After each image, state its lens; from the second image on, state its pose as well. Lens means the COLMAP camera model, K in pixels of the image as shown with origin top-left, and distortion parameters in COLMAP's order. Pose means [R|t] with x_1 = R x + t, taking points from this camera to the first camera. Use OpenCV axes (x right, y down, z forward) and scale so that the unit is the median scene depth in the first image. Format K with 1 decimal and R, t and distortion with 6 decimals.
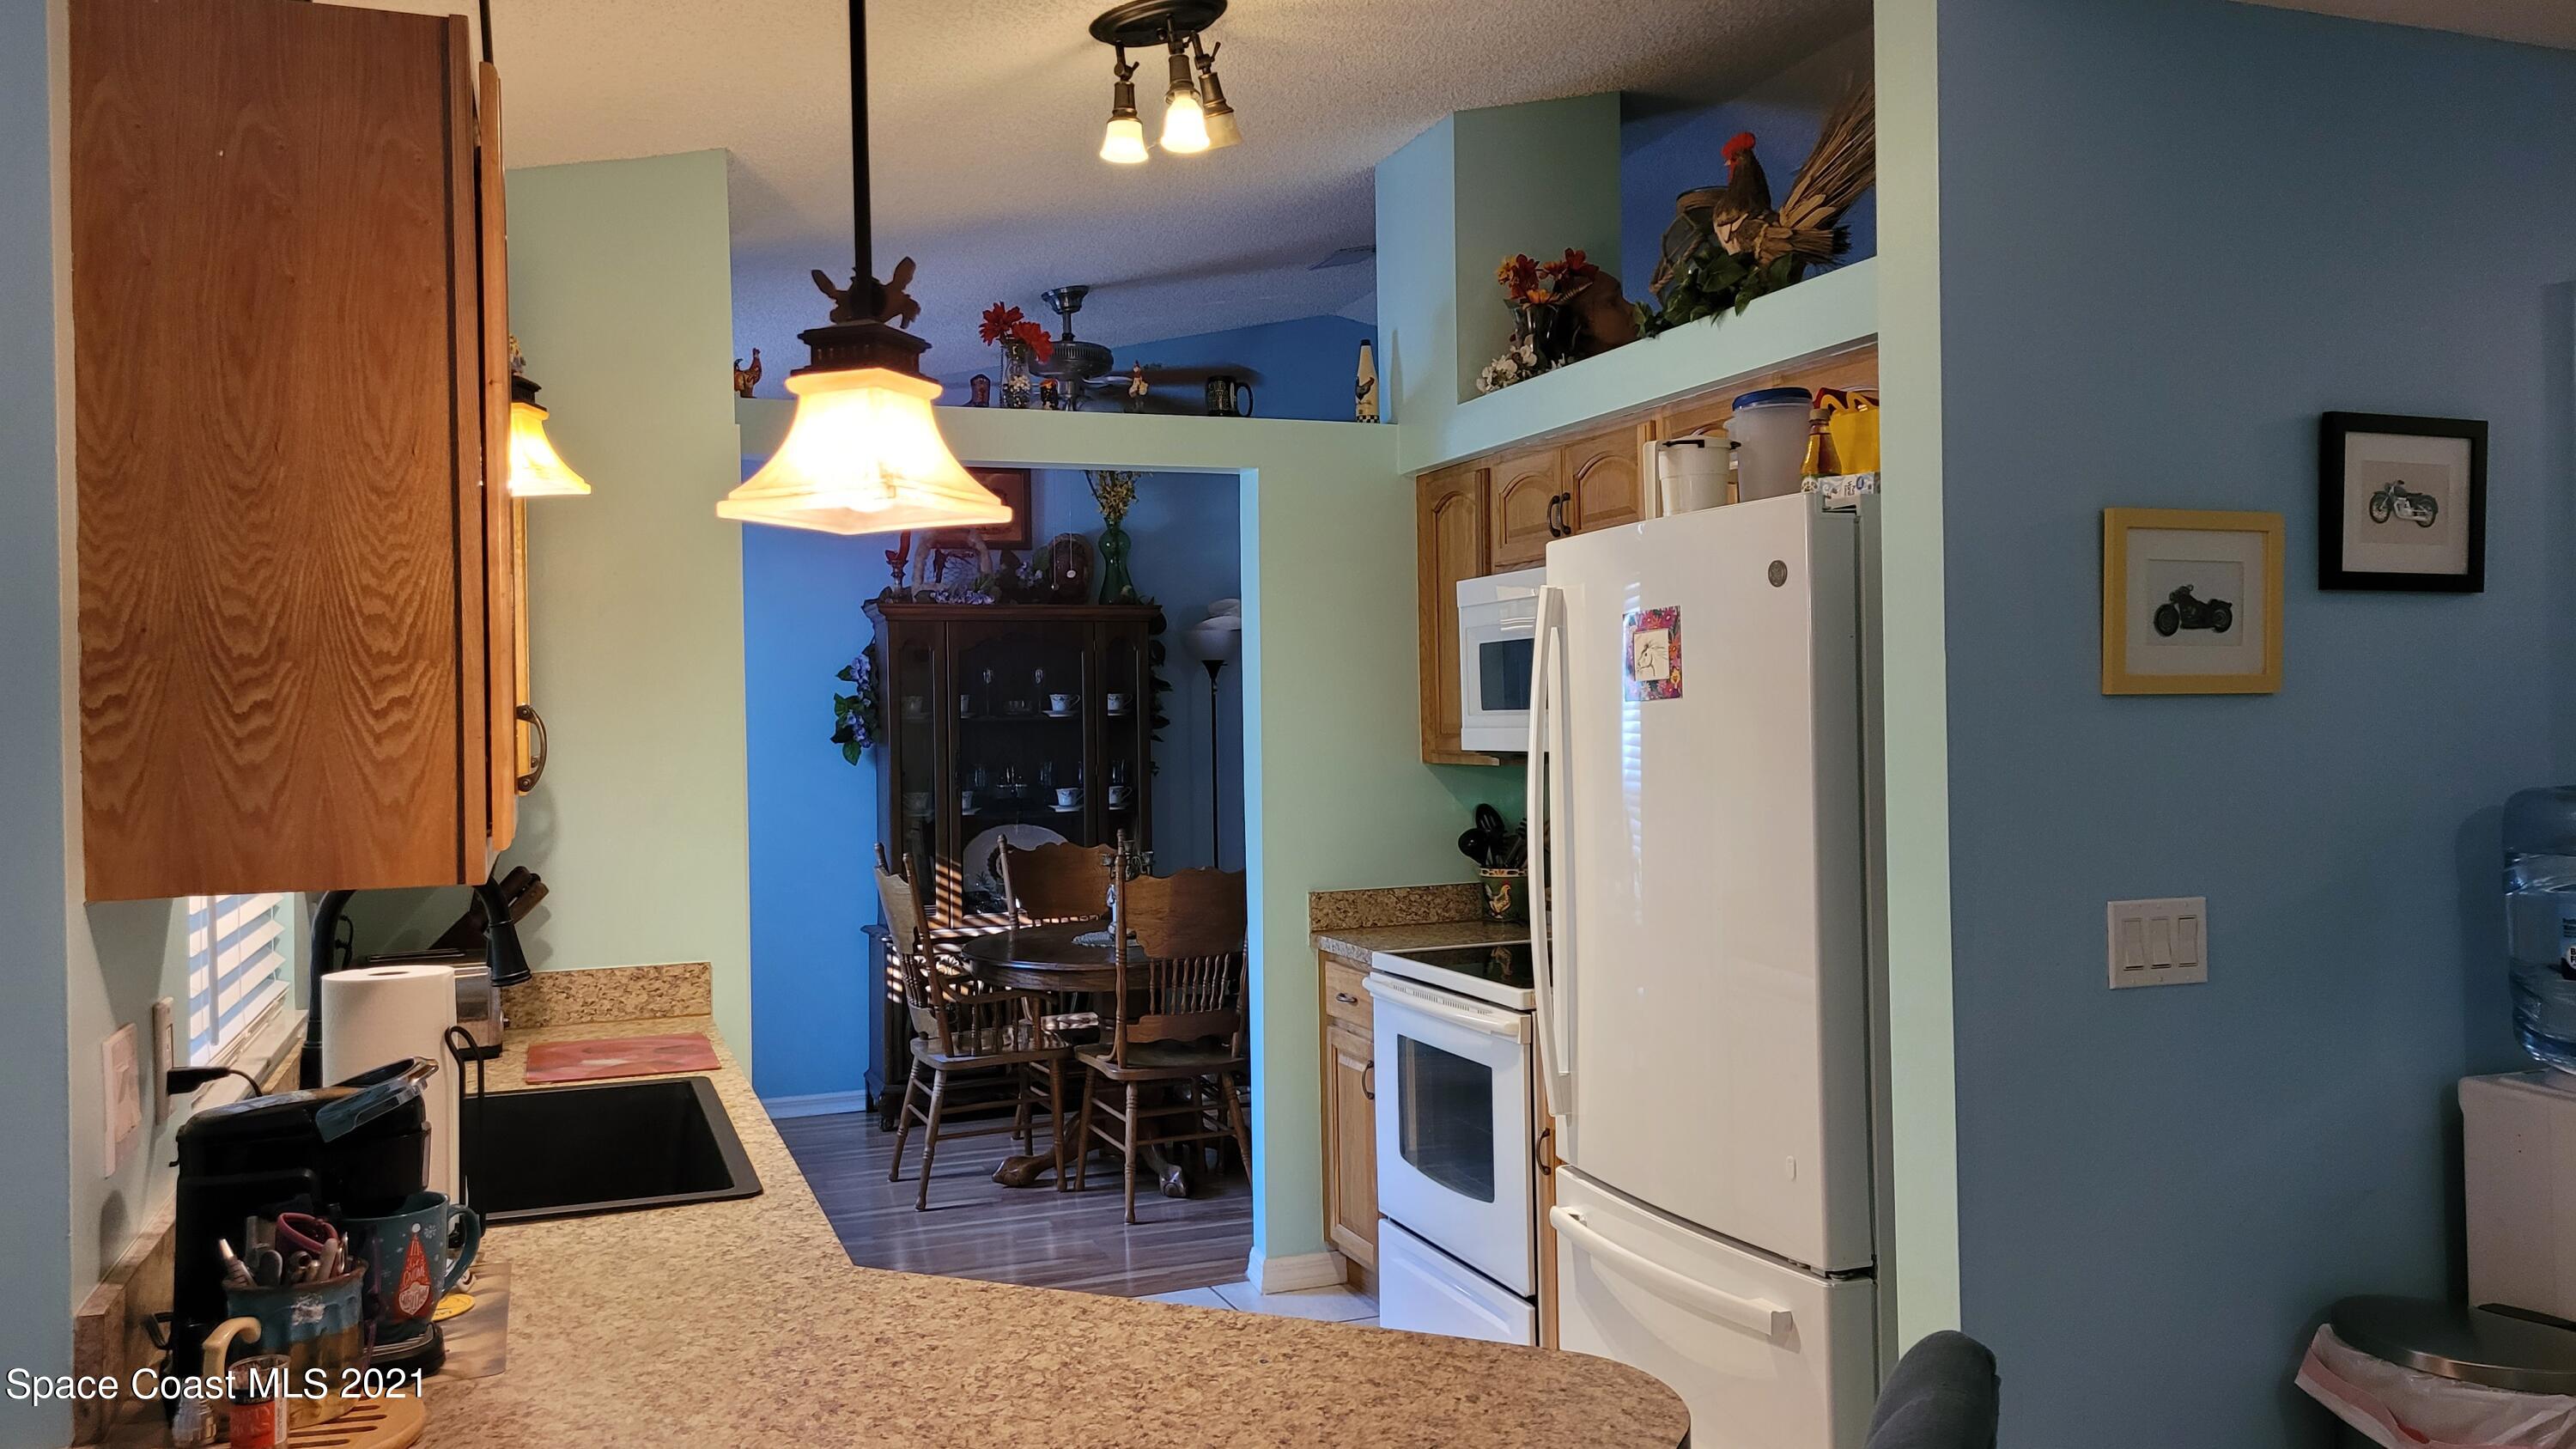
lens RADIAL K [[1946.7, 0, 1304.6], [0, 1946.7, 721.0], [0, 0, 1]] dist [0.048999, -0.023656]
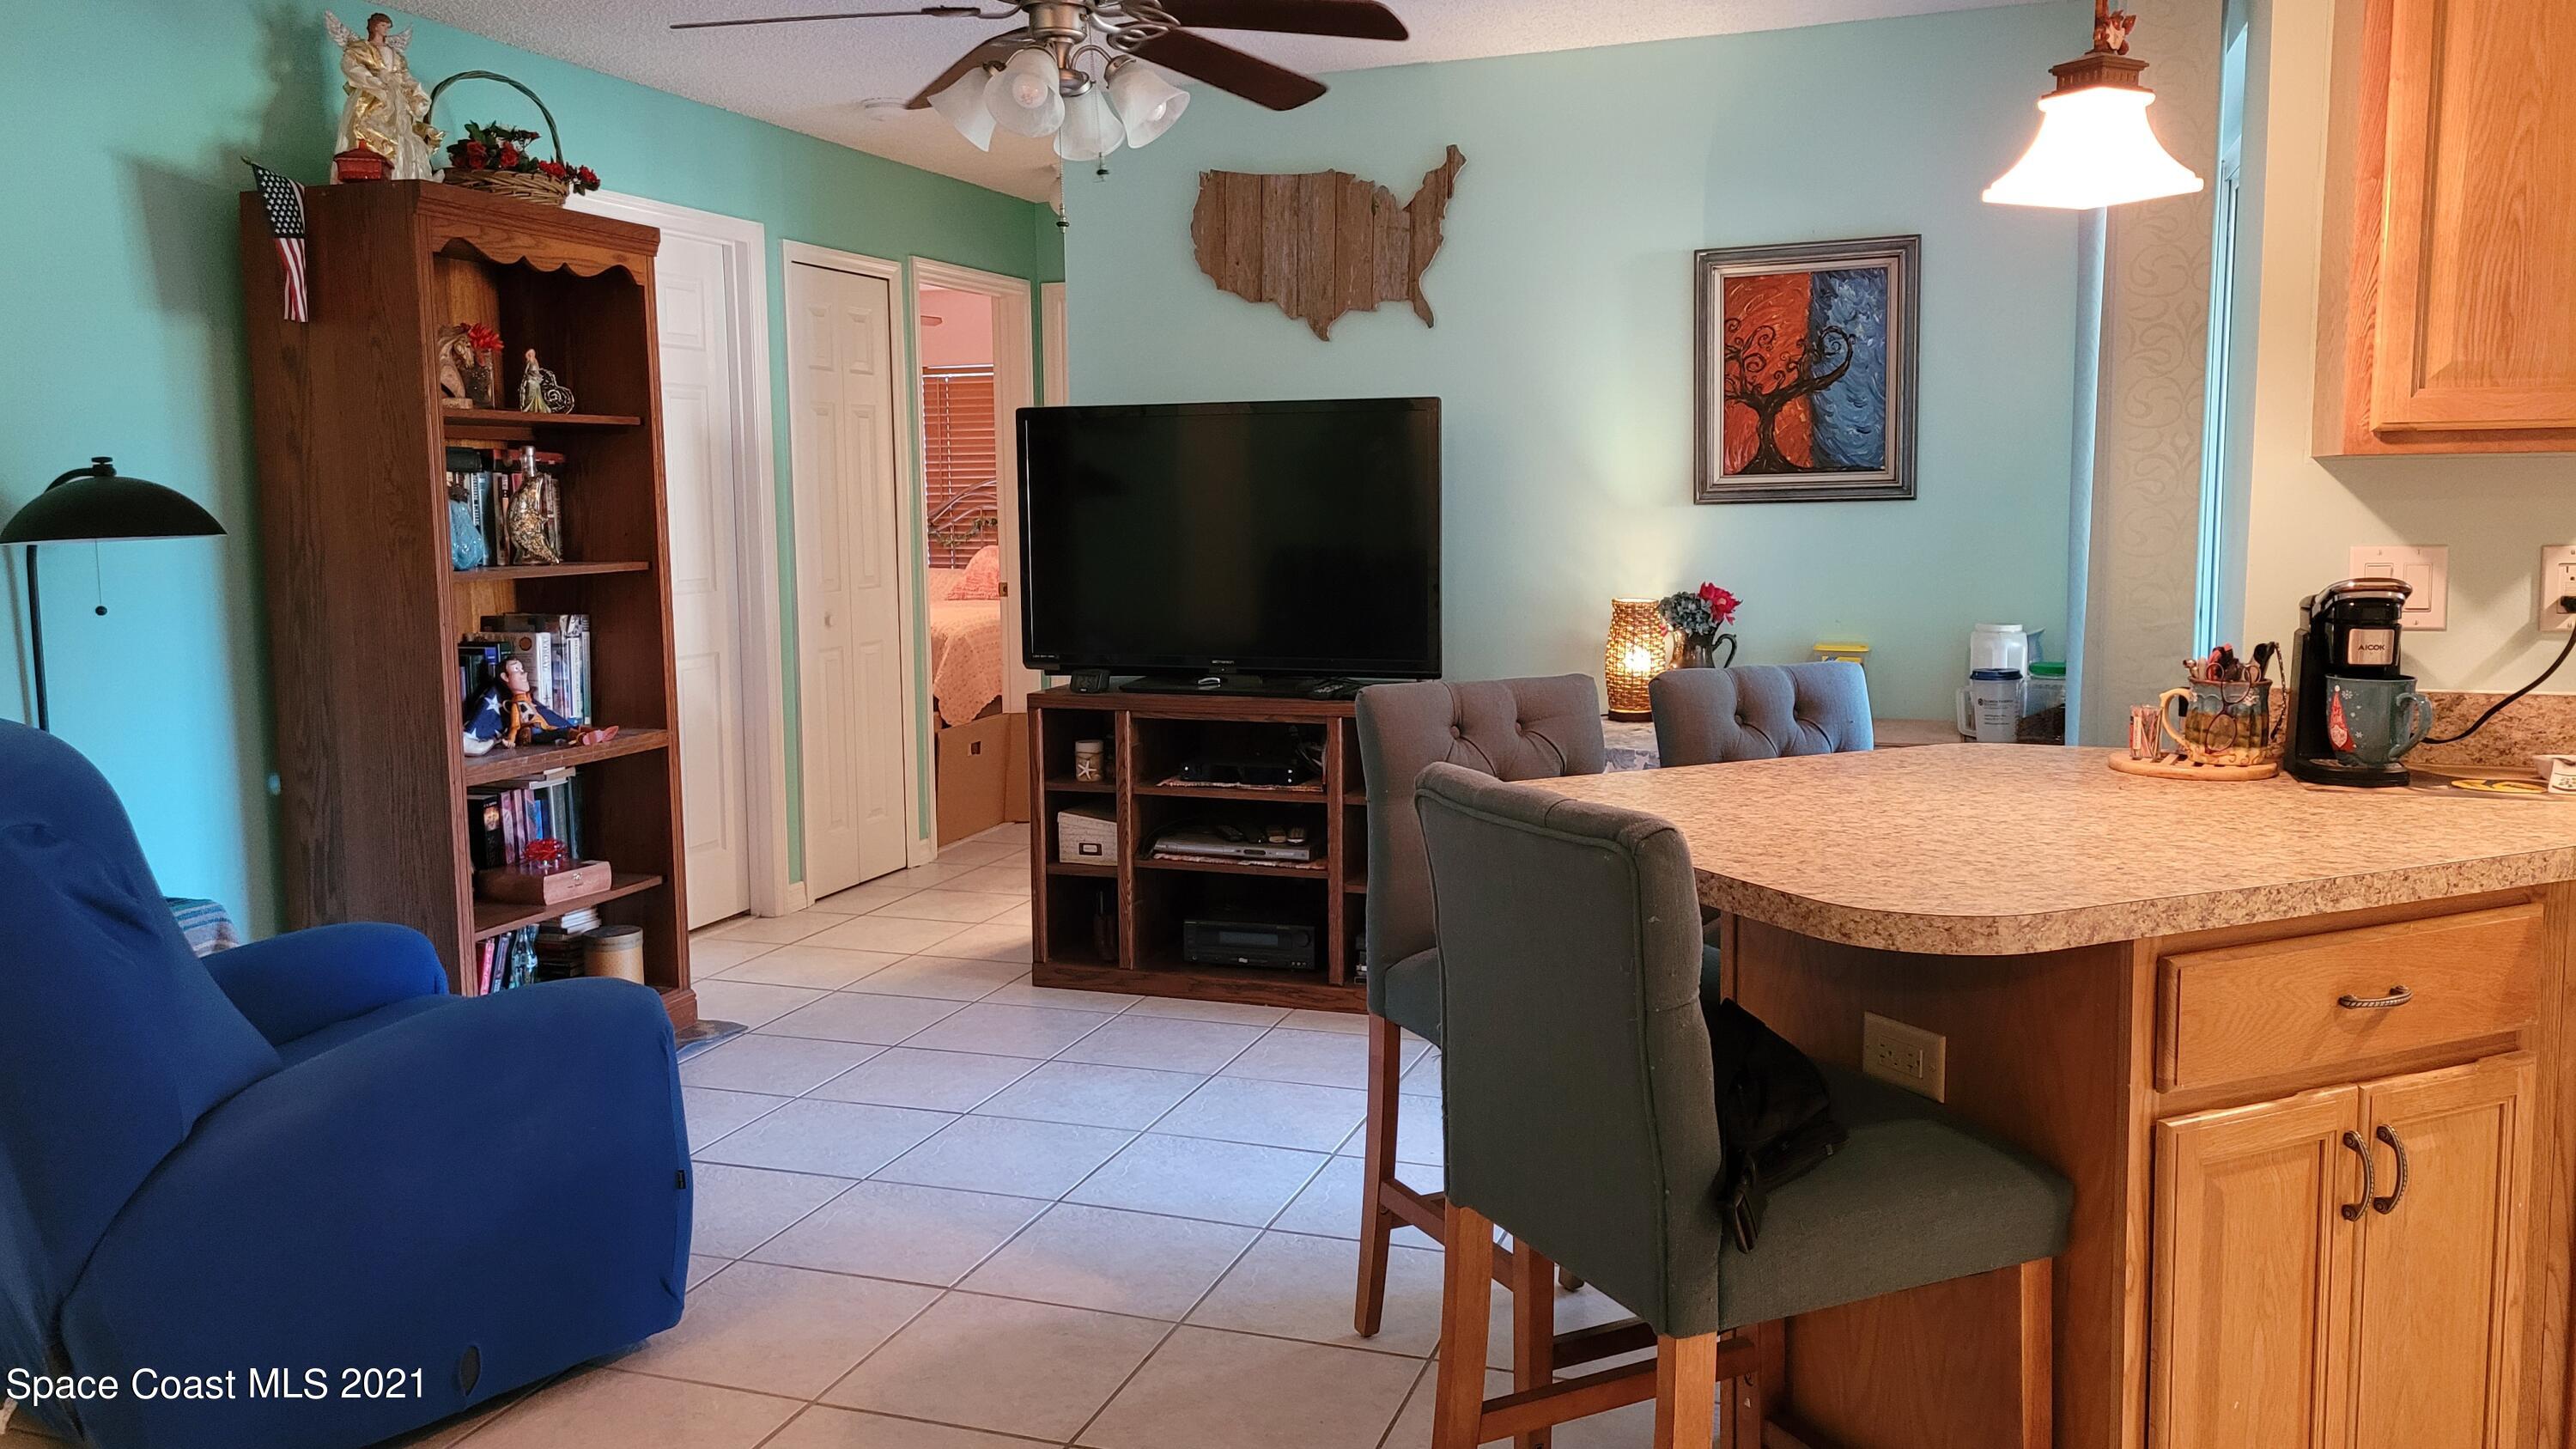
lens RADIAL K [[1946.7, 0, 1286.4], [0, 1946.7, 713.0], [0, 0, 1]] dist [0.048999, -0.023656]
pose [[-0.645968, 0.107236, -0.755795, 1.070866], [0.019050, 0.992040, 0.124473, 0.070417], [0.763127, 0.066008, -0.642869, 1.229306]]
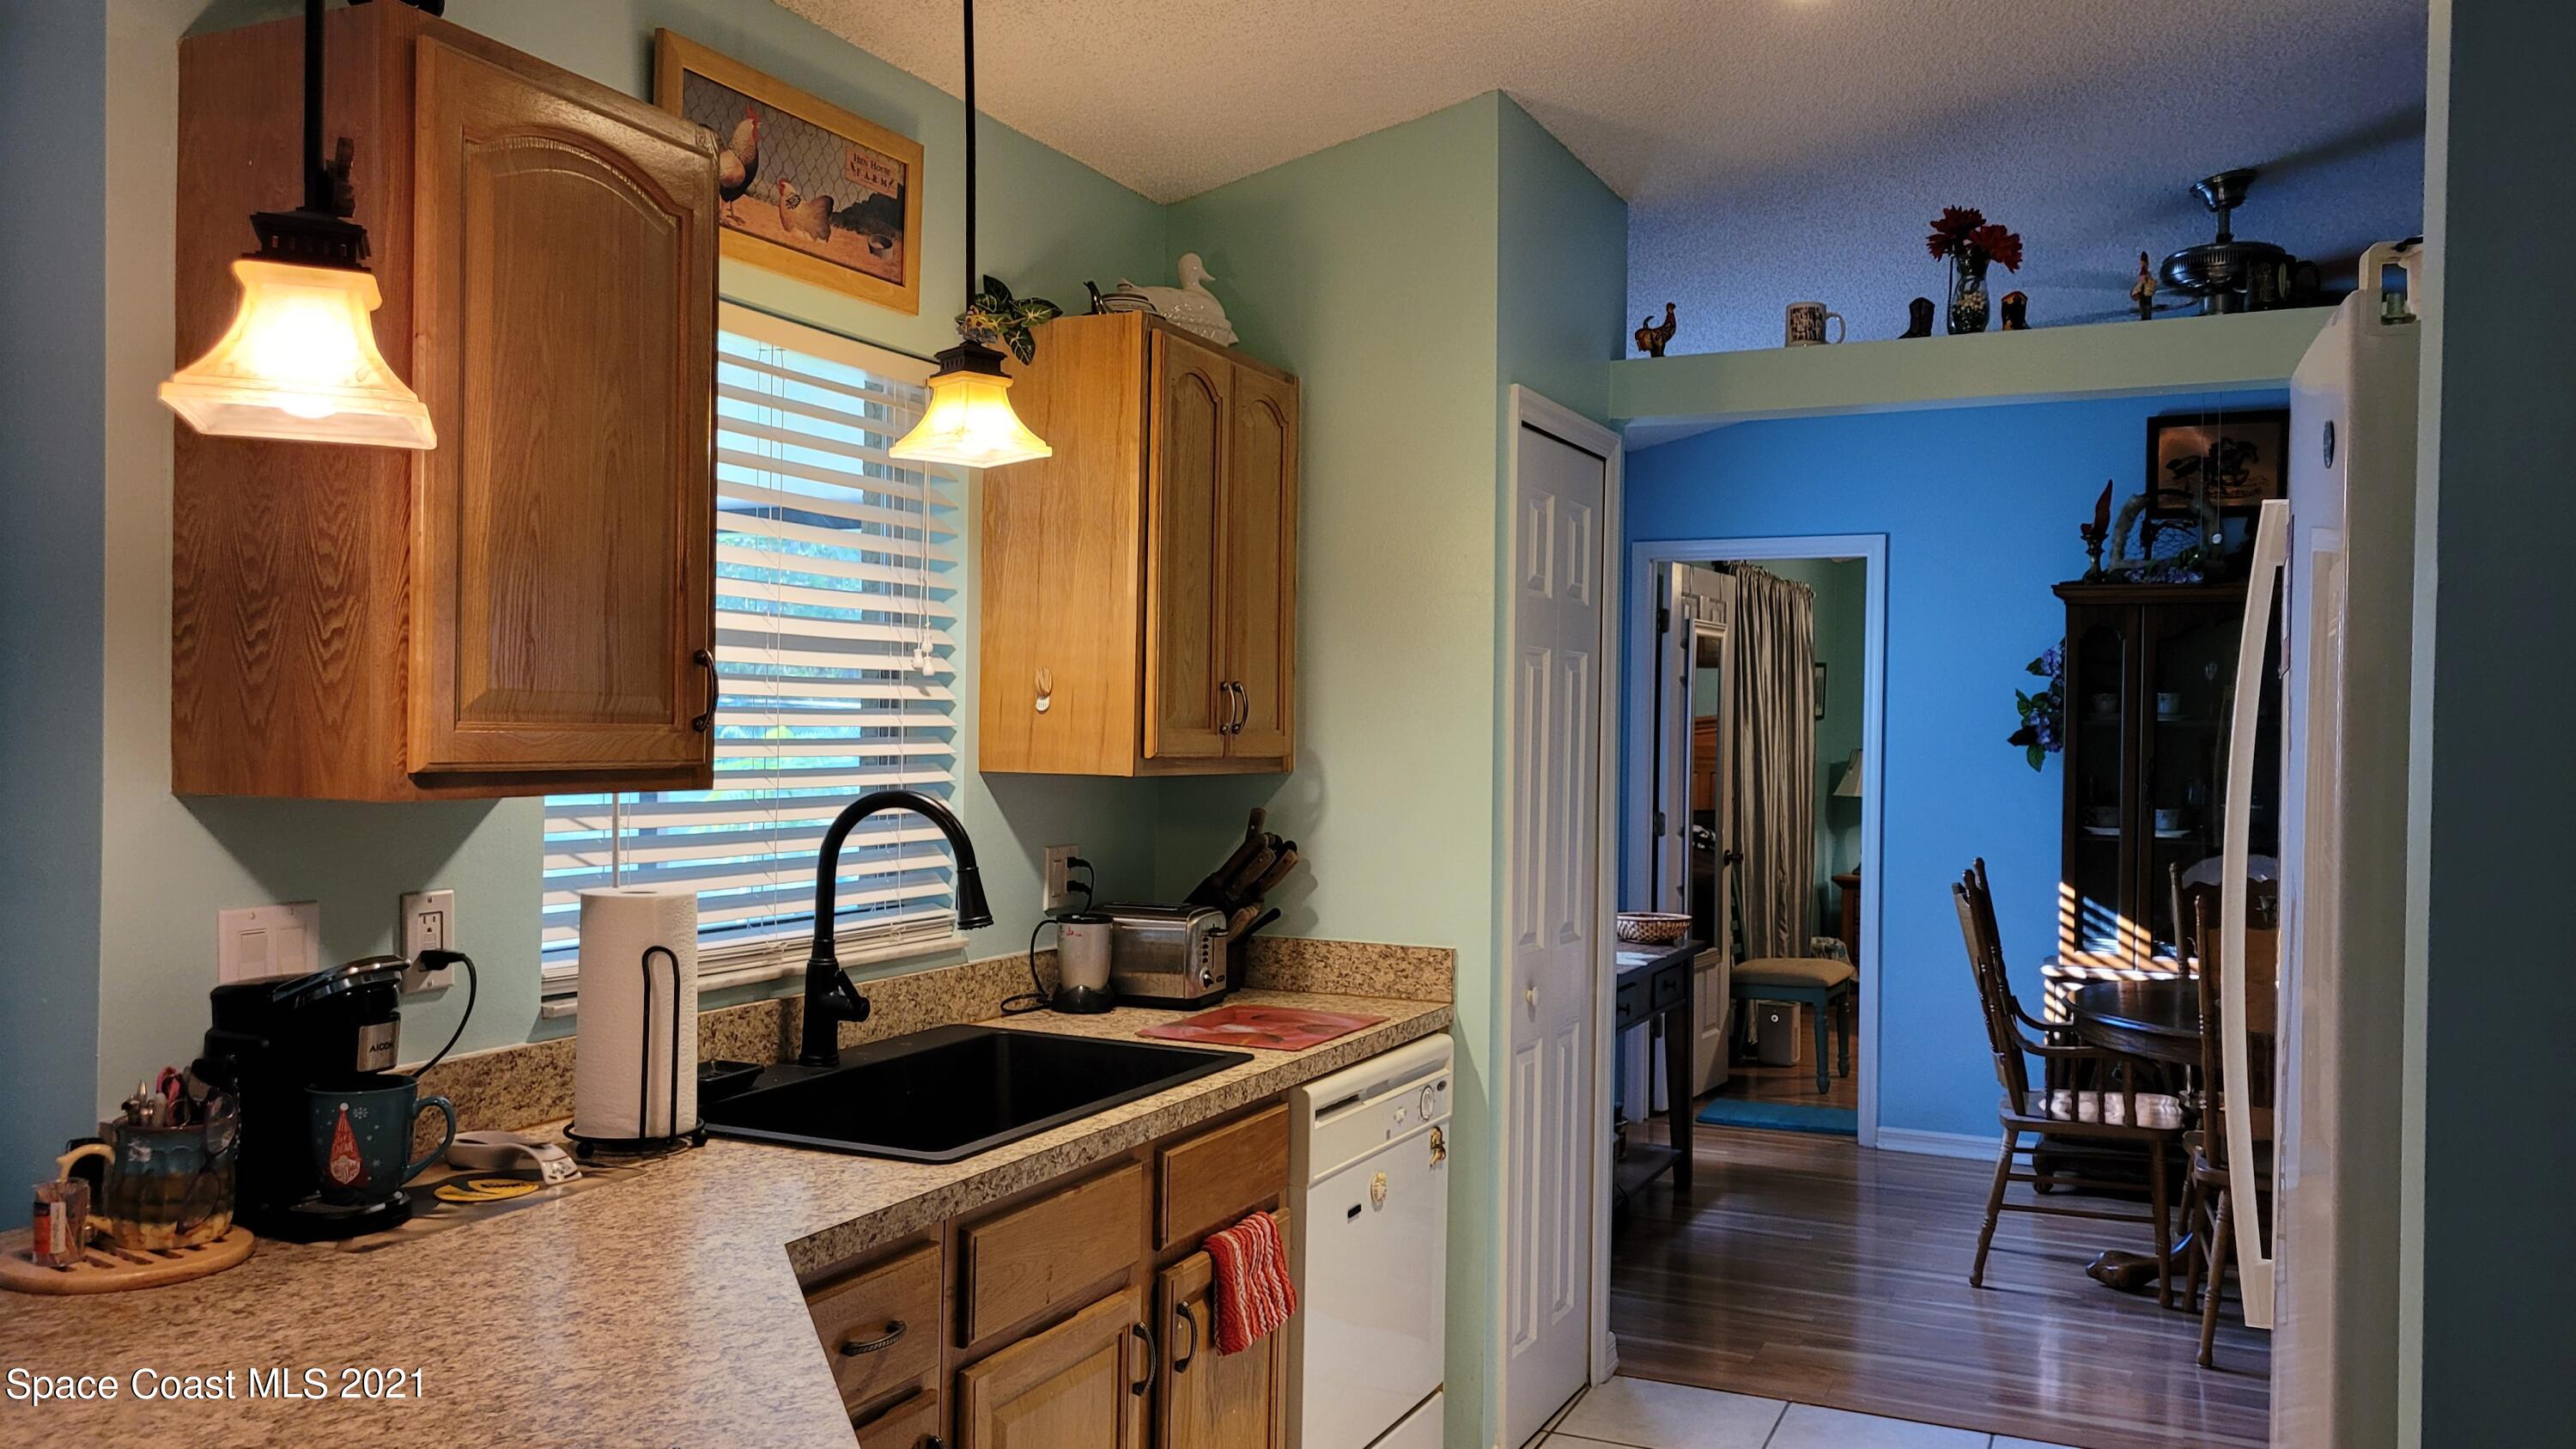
lens RADIAL K [[1946.7, 0, 1299.2], [0, 1946.7, 748.0], [0, 0, 1]] dist [0.048999, -0.023656]
pose [[0.690575, 0.035134, -0.722407, 0.652730], [-0.029616, 0.999355, 0.020292, 0.015395], [0.722654, 0.007381, 0.691170, 0.565130]]
